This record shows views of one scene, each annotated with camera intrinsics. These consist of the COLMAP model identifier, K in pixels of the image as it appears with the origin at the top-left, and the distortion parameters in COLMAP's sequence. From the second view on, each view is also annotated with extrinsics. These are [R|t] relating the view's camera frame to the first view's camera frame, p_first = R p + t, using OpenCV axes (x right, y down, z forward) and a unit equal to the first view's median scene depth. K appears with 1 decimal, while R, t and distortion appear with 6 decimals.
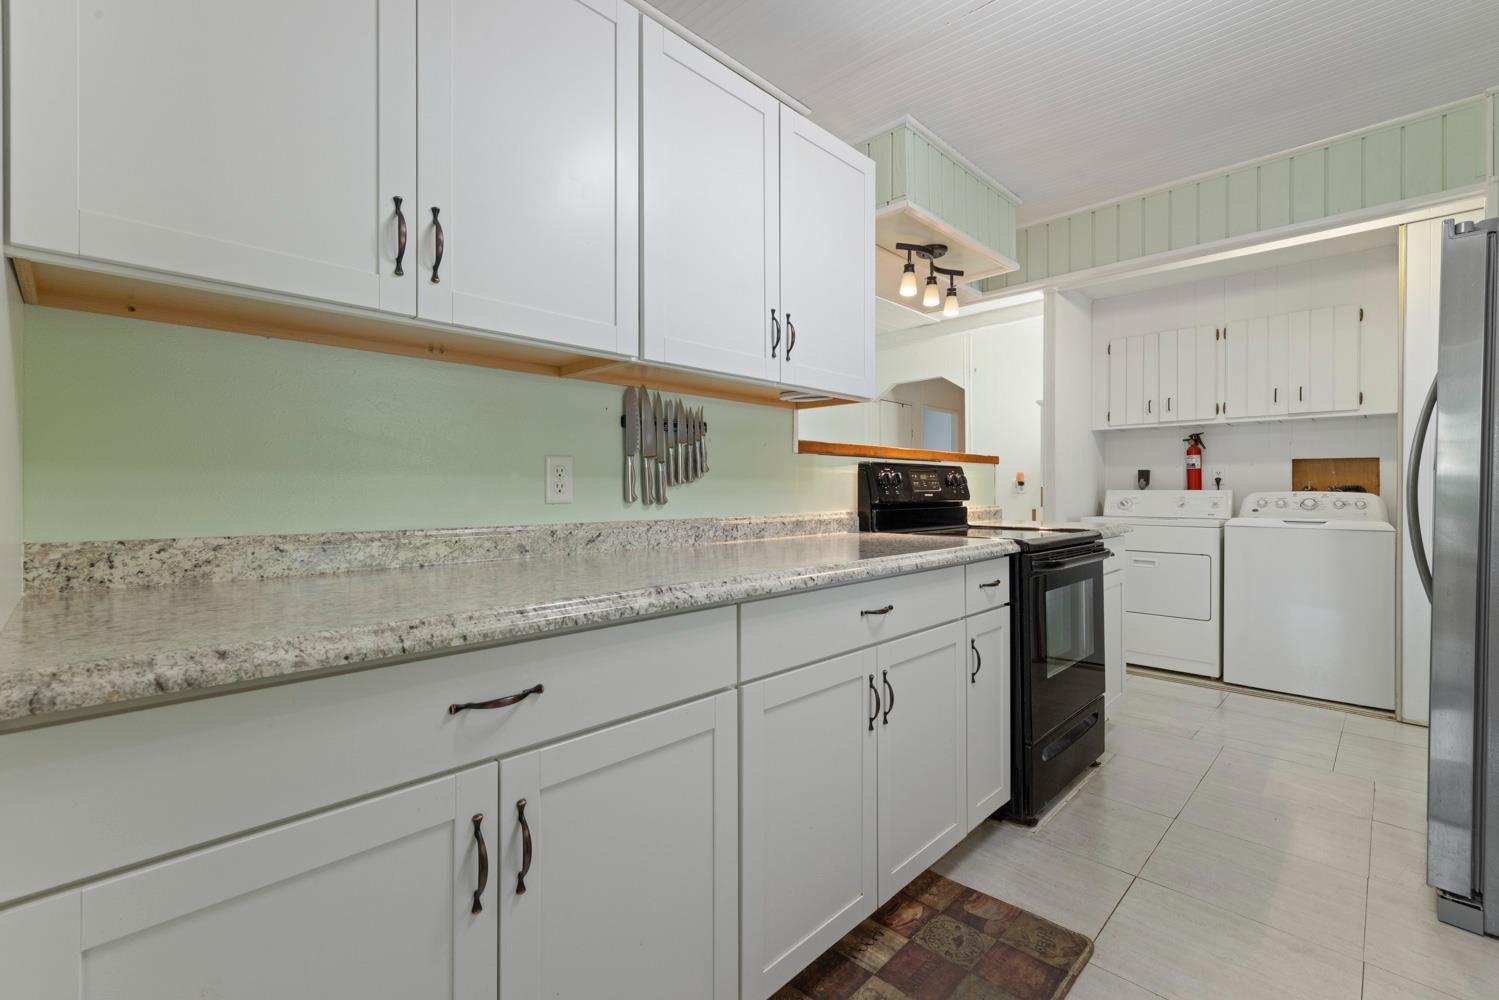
lens RADIAL K [[647.5, 0, 745.4], [0, 647.5, 494.6], [0, 0, 1]] dist [0.003474, 0.000540]
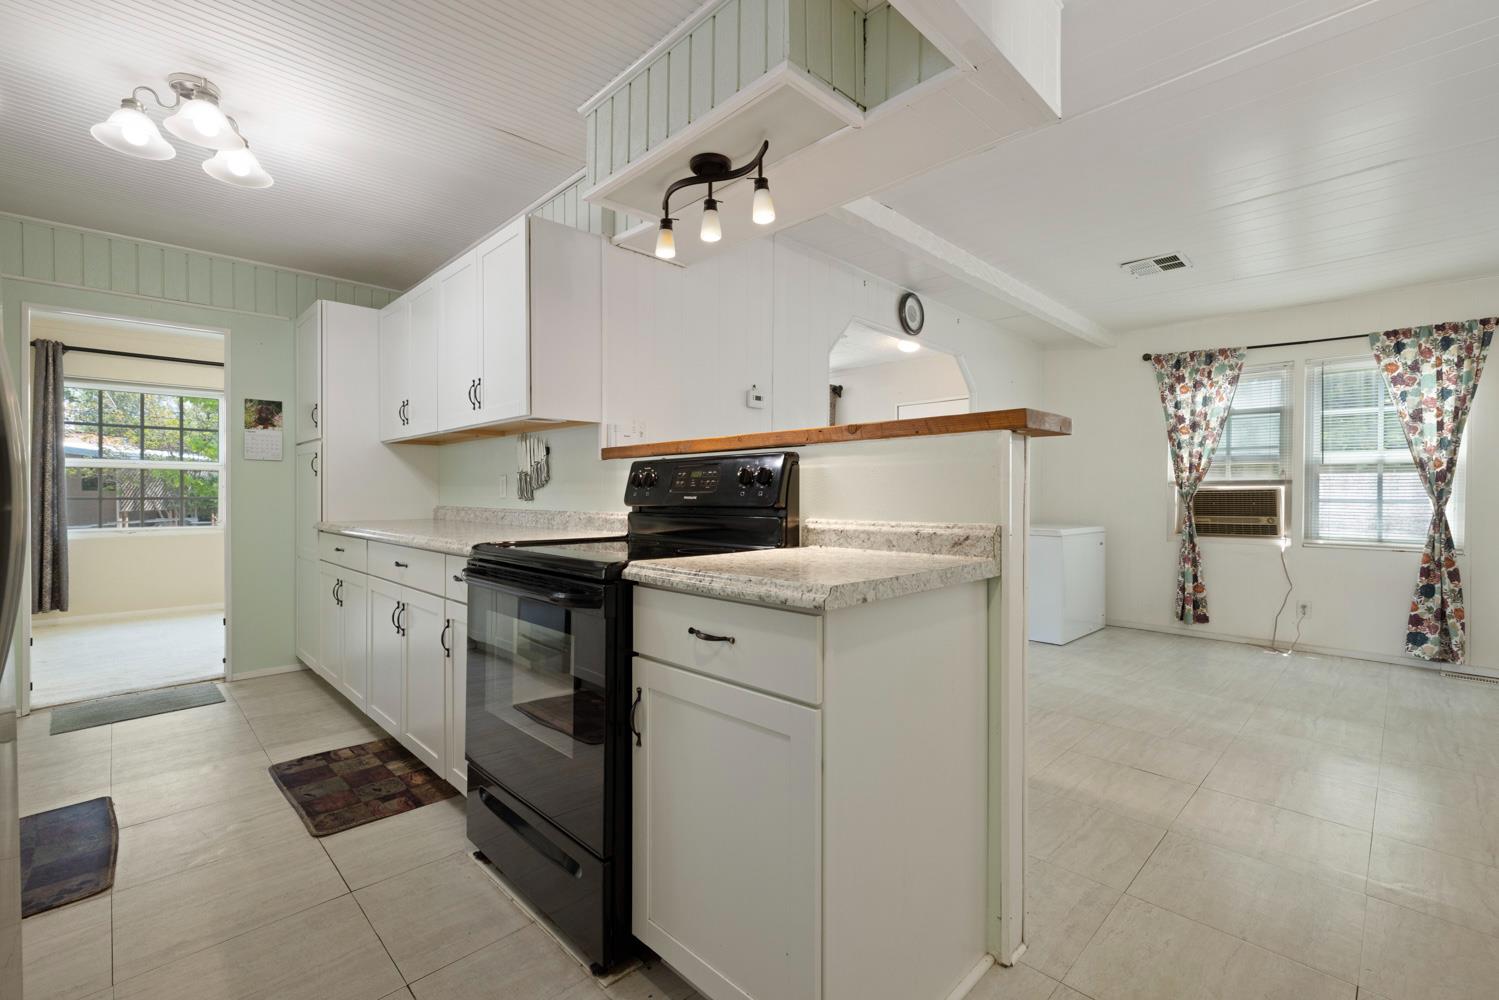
lens RADIAL K [[647.5, 0, 745.4], [0, 647.5, 494.6], [0, 0, 1]] dist [0.003474, 0.000540]
pose [[-0.008867, 0.004900, -0.999949, 0.756298], [-0.004401, 0.999978, 0.004939, -0.005065], [0.999951, 0.004445, -0.008846, 0.771808]]
